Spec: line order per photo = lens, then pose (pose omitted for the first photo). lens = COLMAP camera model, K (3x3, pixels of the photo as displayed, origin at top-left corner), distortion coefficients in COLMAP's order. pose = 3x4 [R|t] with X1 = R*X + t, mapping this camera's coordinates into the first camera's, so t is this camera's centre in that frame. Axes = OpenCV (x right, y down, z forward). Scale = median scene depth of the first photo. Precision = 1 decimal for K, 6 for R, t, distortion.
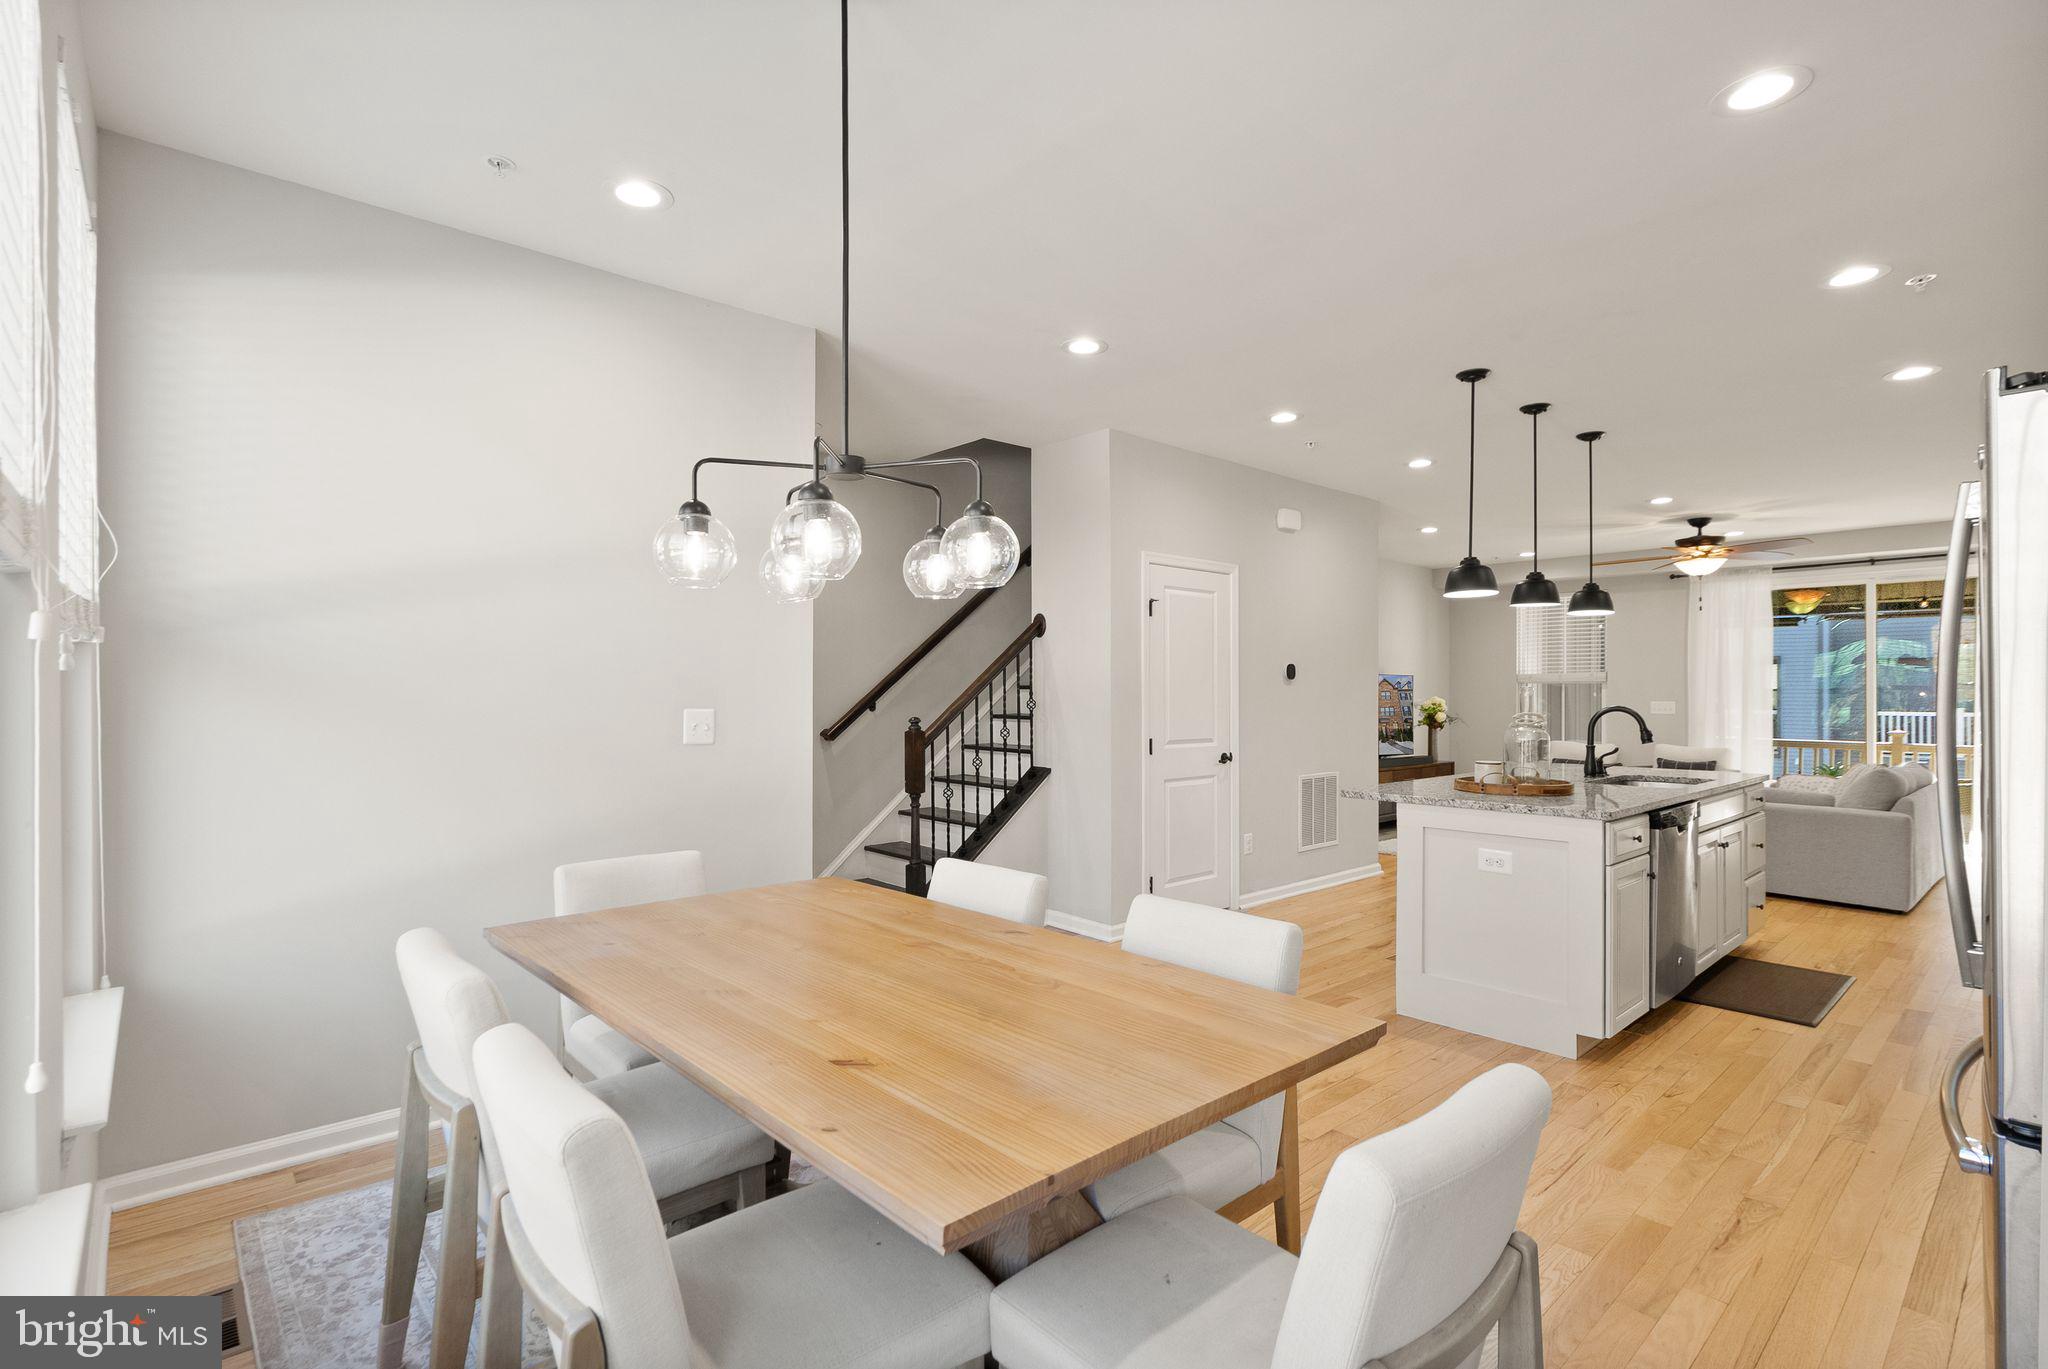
lens RADIAL K [[956.4, 0, 1007.9], [0, 956.4, 680.3], [0, 0, 1]] dist [-0.002741, 0.002198]
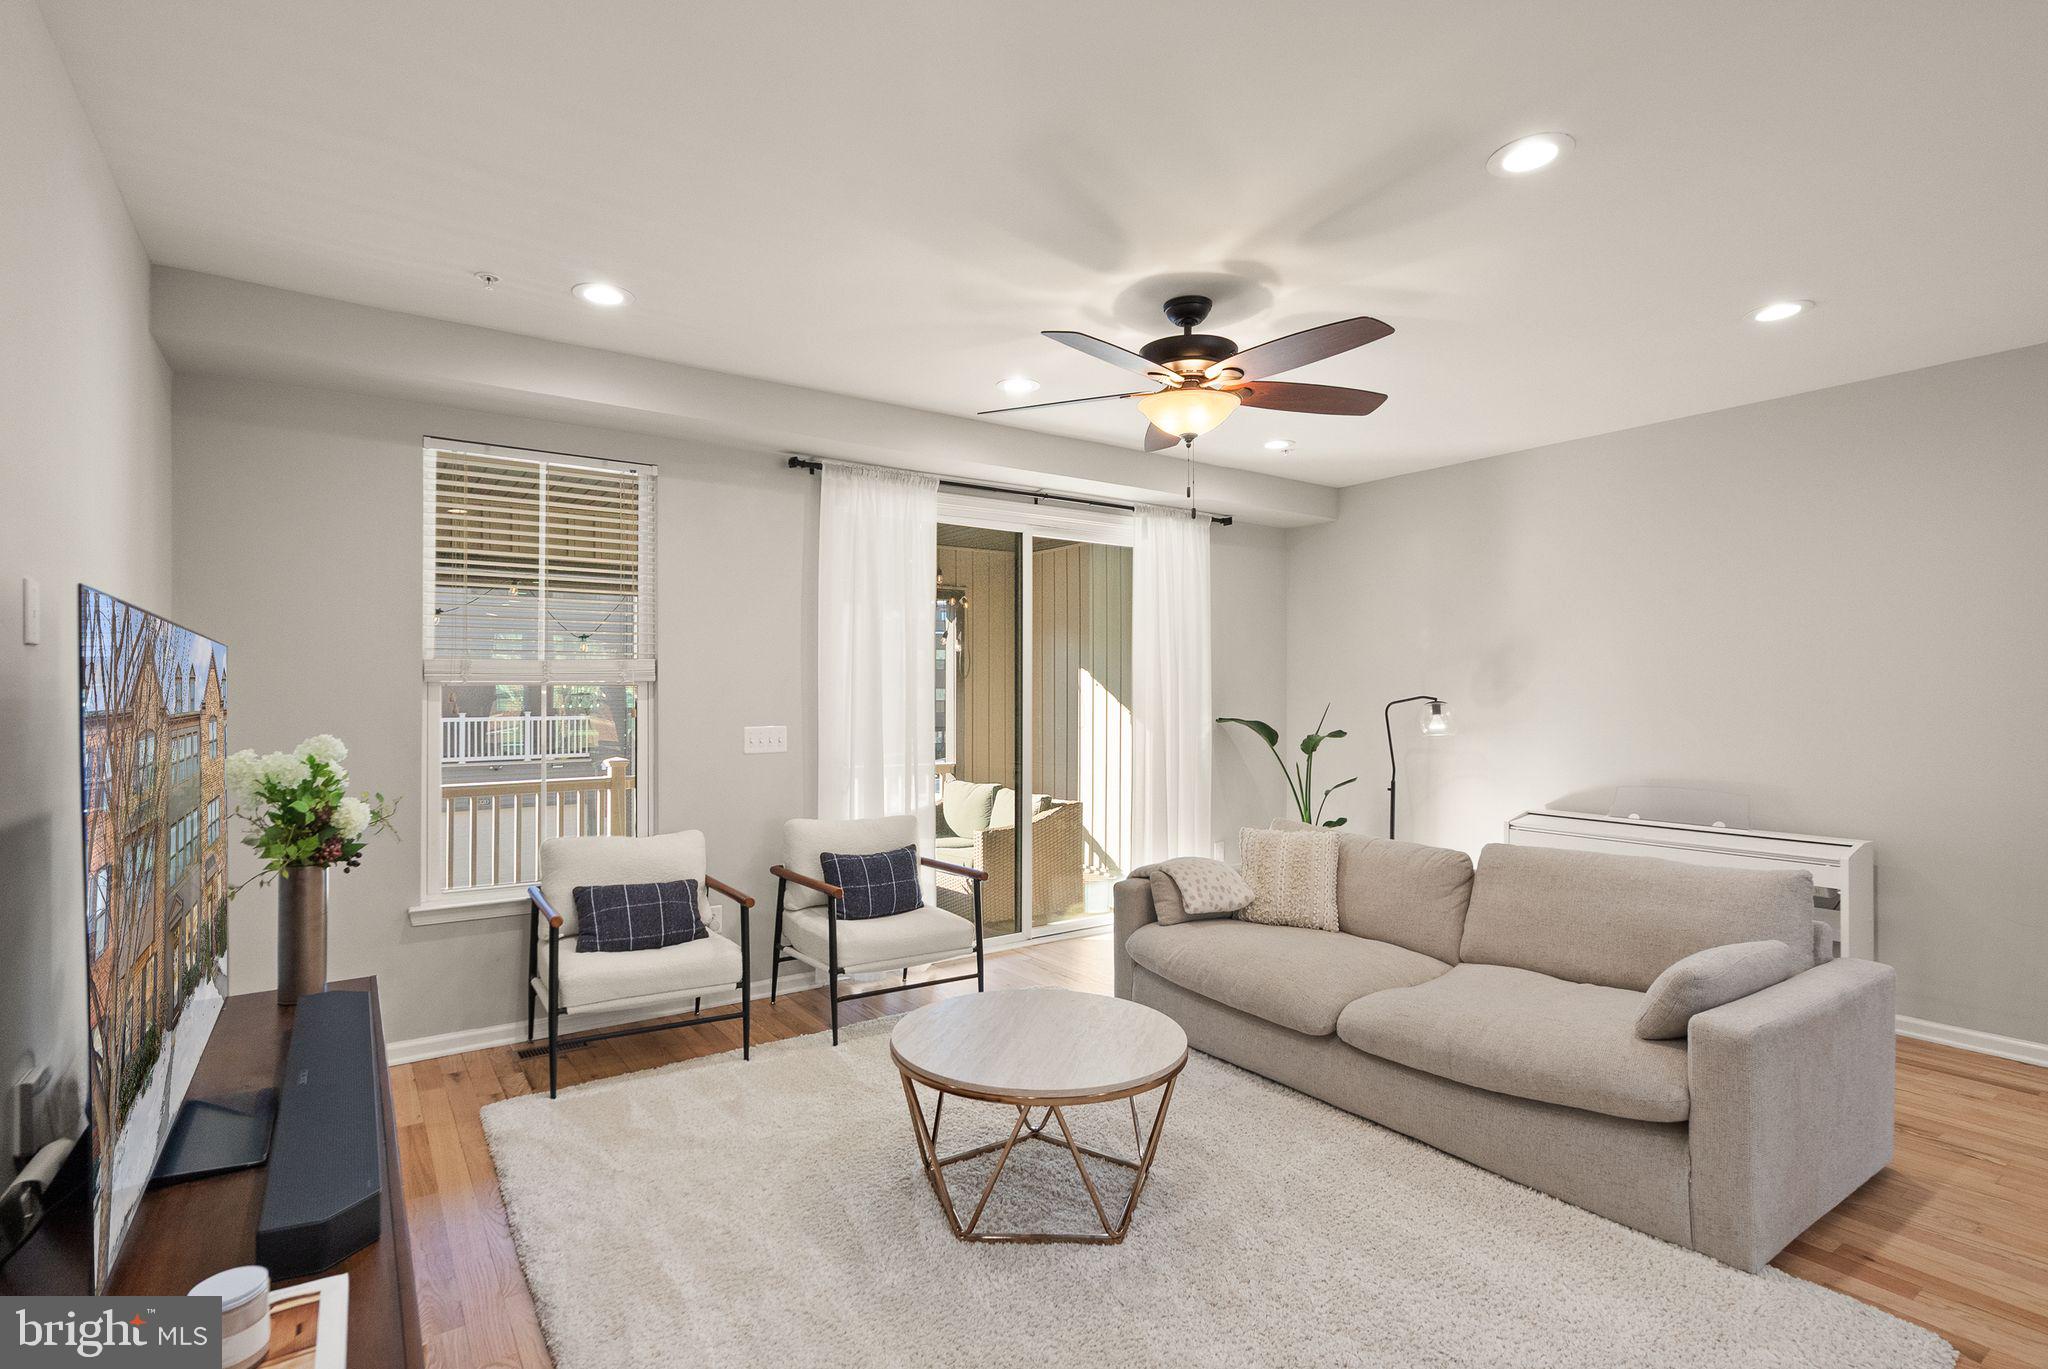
lens RADIAL K [[960.2, 0, 990.6], [0, 960.2, 690.9], [0, 0, 1]] dist [-0.001609, 0.000261]
pose [[0.149674, 0.001990, 0.988733, 0.231896], [-0.011771, 0.999931, -0.000230, 0.003762], [-0.988665, -0.011604, 0.149687, 0.799196]]
